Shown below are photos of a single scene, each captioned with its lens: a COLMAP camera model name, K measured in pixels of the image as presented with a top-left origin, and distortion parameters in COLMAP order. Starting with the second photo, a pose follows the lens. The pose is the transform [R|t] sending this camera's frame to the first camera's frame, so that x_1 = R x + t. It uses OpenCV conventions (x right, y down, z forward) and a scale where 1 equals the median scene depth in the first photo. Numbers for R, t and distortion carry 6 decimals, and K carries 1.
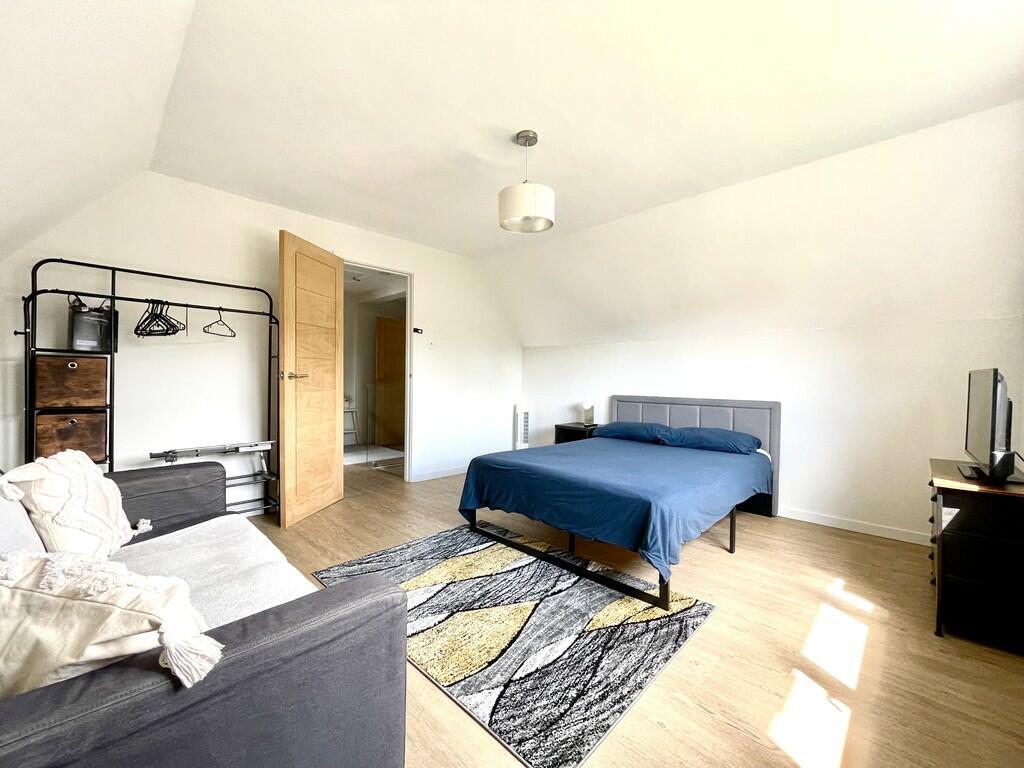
lens RADIAL K [[415.7, 0, 505.4], [0, 415.7, 386.8], [0, 0, 1]] dist [-0.000622, -0.000166]
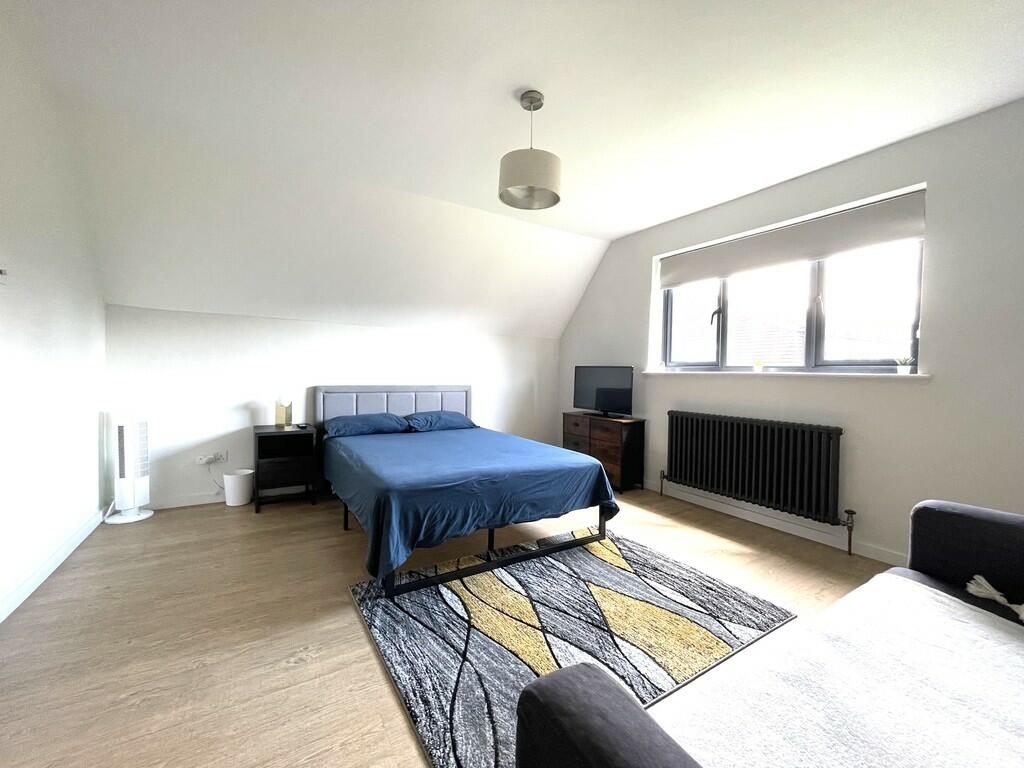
lens RADIAL K [[415.7, 0, 507.6], [0, 415.7, 386.8], [0, 0, 1]] dist [-0.000622, -0.000166]
pose [[0.225878, -0.035213, 0.973519, -0.844800], [0.003128, 0.999368, 0.035422, -0.010948], [-0.974151, -0.004956, 0.225845, 0.848695]]
